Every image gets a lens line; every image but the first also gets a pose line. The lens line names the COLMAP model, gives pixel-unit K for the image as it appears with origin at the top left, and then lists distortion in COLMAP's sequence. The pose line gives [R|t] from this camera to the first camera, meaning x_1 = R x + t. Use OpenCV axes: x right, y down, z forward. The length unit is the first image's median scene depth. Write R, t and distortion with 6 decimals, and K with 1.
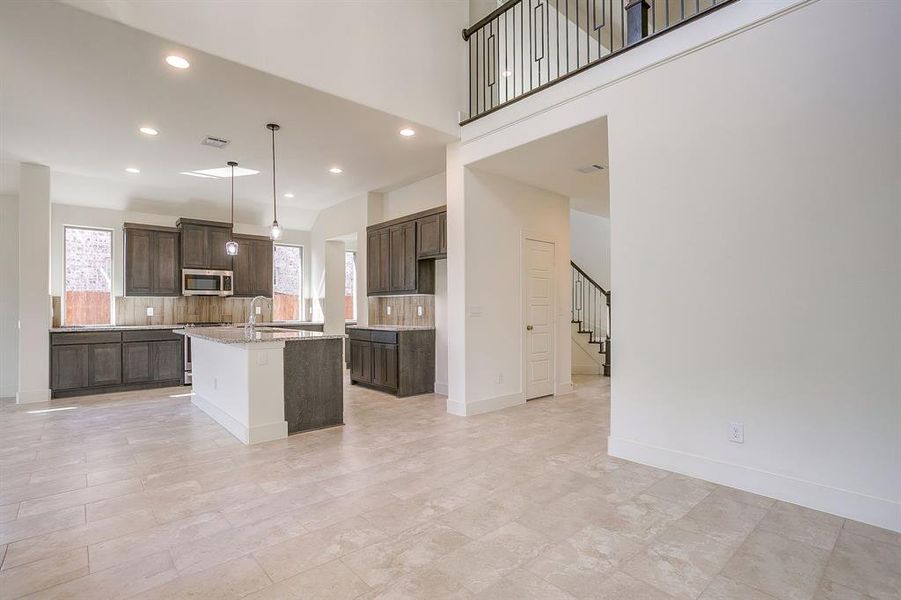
lens RADIAL K [[440.3, 0, 438.6], [0, 440.3, 304.6], [0, 0, 1]] dist [-0.050669, 0.023112]
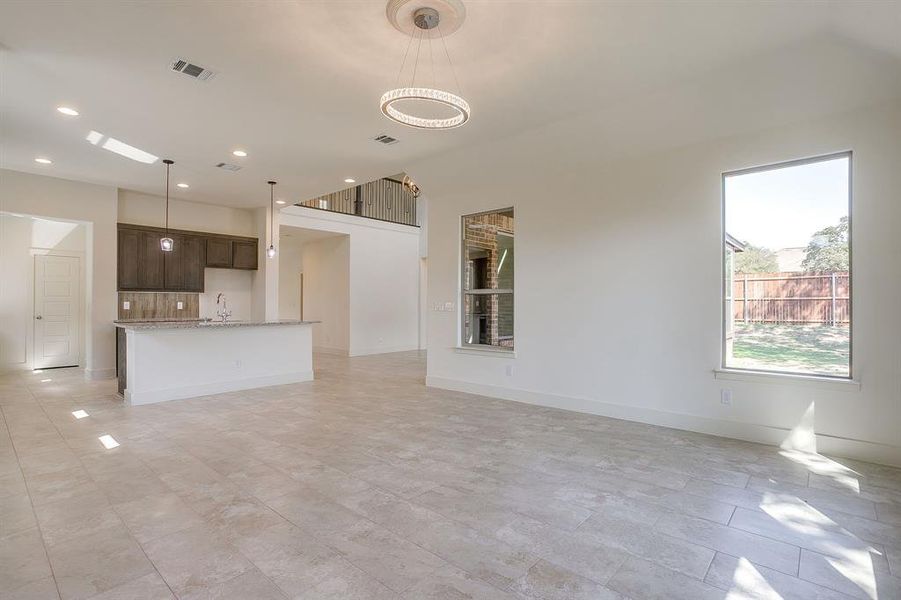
lens RADIAL K [[440.3, 0, 451.0], [0, 440.3, 303.1], [0, 0, 1]] dist [-0.050669, 0.023112]
pose [[-0.144843, 0.006476, 0.989434, -1.414906], [-0.009196, 0.999927, -0.007891, 0.010233], [-0.989412, -0.010242, -0.144772, 0.433994]]
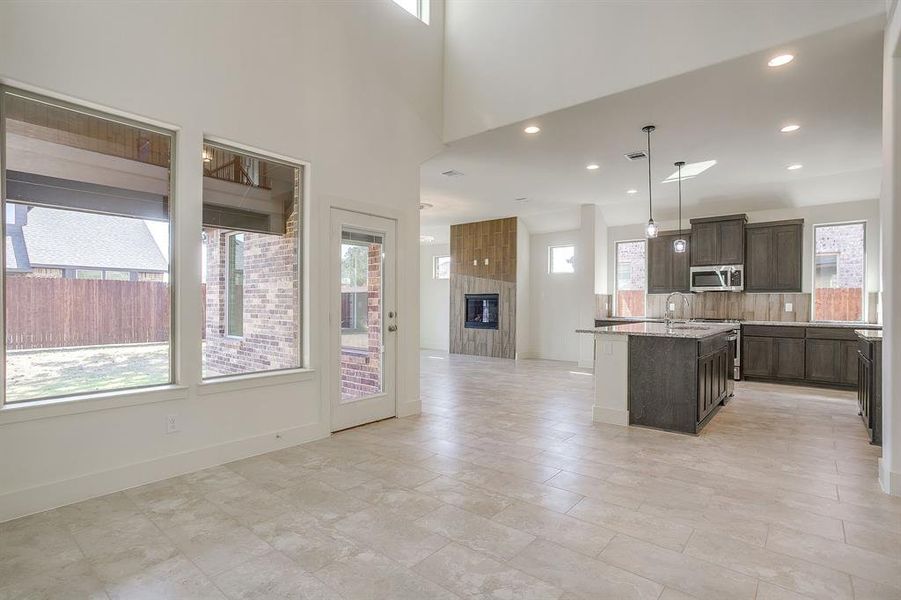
lens RADIAL K [[440.3, 0, 447.3], [0, 440.3, 300.9], [0, 0, 1]] dist [-0.050669, 0.023112]
pose [[0.163807, -0.001407, -0.986491, 0.404549], [0.002313, 0.999997, -0.001042, 0.000444], [0.986490, -0.002111, 0.163809, 0.258527]]
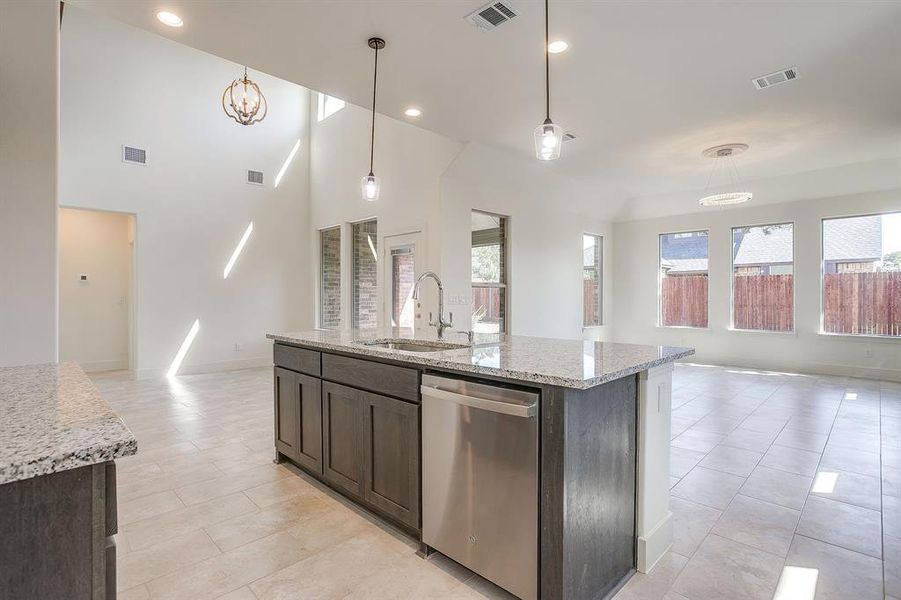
lens RADIAL K [[440.3, 0, 448.8], [0, 440.3, 292.8], [0, 0, 1]] dist [-0.050669, 0.023112]
pose [[-0.996581, 0.003585, -0.082544, -0.317343], [0.004791, 0.999885, -0.014423, 0.009398], [0.082483, -0.014769, -0.996483, 1.242166]]
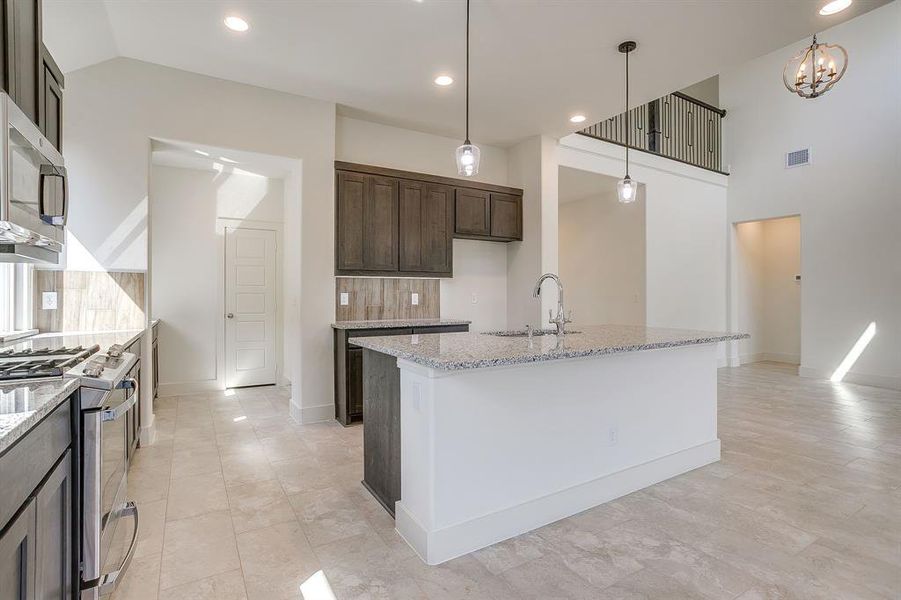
lens RADIAL K [[440.3, 0, 440.5], [0, 440.3, 301.6], [0, 0, 1]] dist [-0.050669, 0.023112]
pose [[0.167488, -0.017135, 0.985725, -0.828663], [-0.011503, 0.999747, 0.019333, 0.003803], [-0.985807, -0.014577, 0.167249, 0.855188]]
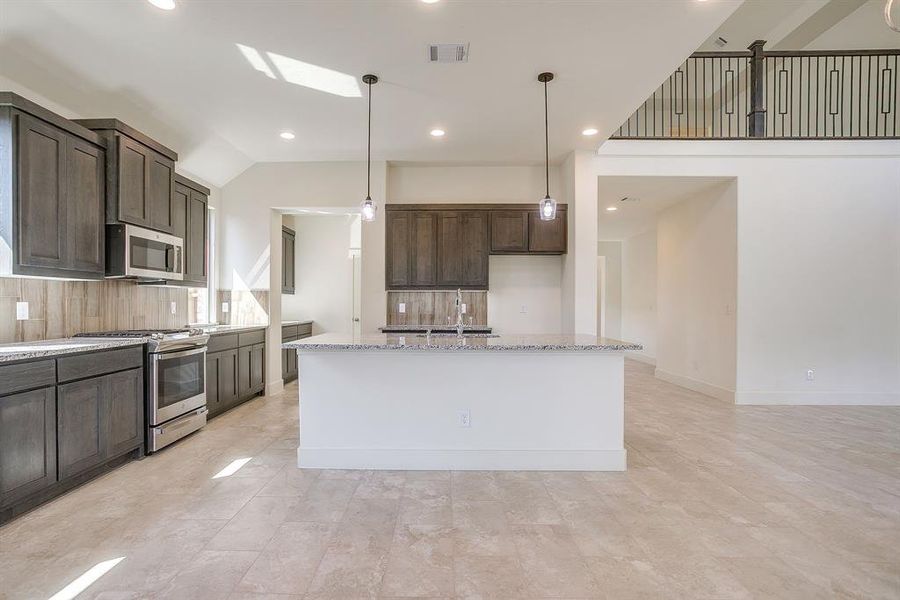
lens RADIAL K [[439.8, 0, 432.7], [0, 439.8, 311.0], [0, 0, 1]] dist [-0.050669, 0.023112]
pose [[0.667663, -0.004870, 0.744448, -0.798767], [-0.011645, 0.999788, 0.016984, 0.004960], [-0.744372, -0.020009, 0.667465, 0.446700]]
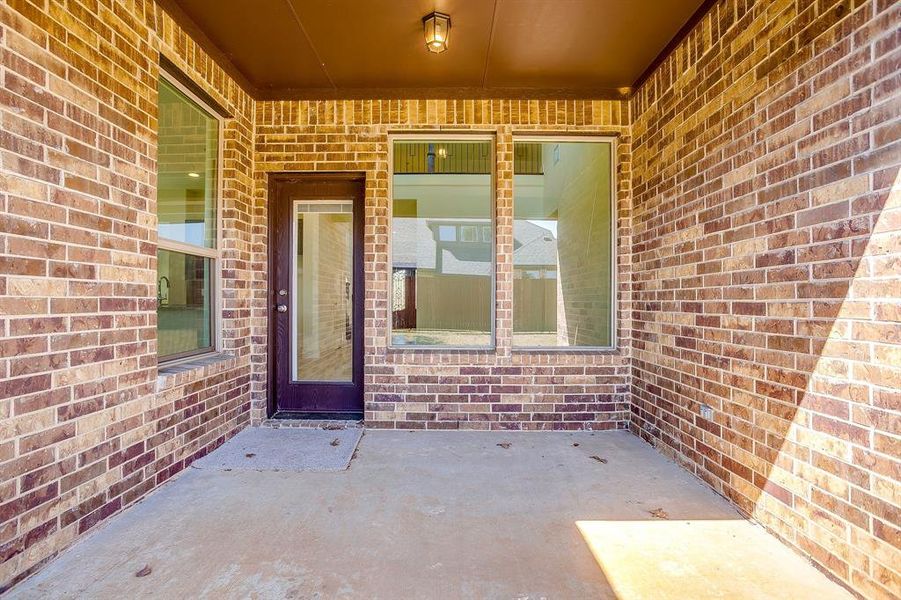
lens RADIAL K [[440.3, 0, 465.9], [0, 440.3, 302.6], [0, 0, 1]] dist [-0.050669, 0.023112]
pose [[0.619433, 0.001216, 0.785049, -0.661201], [-0.007736, 0.999960, 0.004554, 0.030571], [-0.785012, -0.008894, 0.619417, -0.309188]]
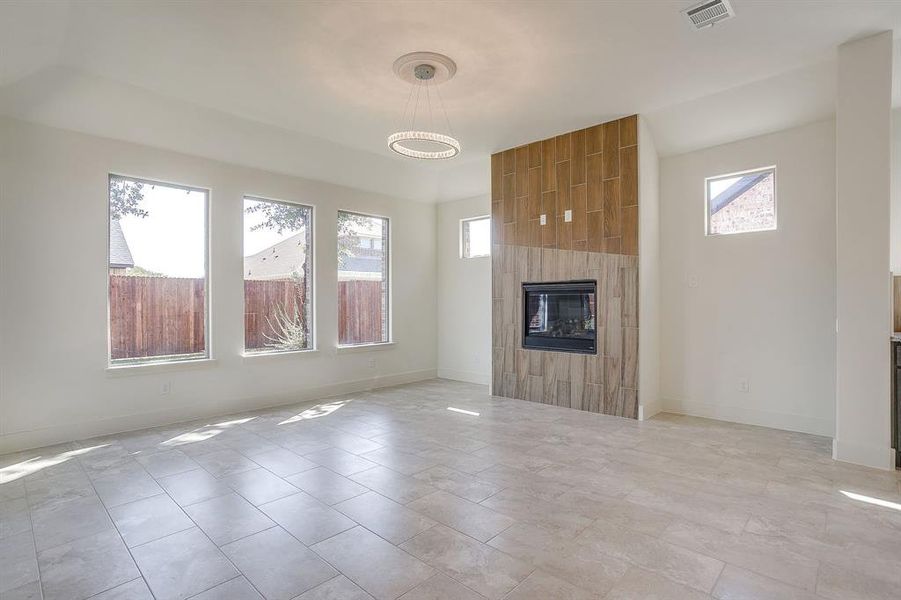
lens RADIAL K [[440.3, 0, 449.7], [0, 440.3, 295.3], [0, 0, 1]] dist [-0.050669, 0.023112]
pose [[0.109140, -0.010847, -0.993967, -0.395429], [0.014004, 0.999858, -0.009374, 0.003586], [0.993928, -0.012896, 0.109276, 0.363188]]
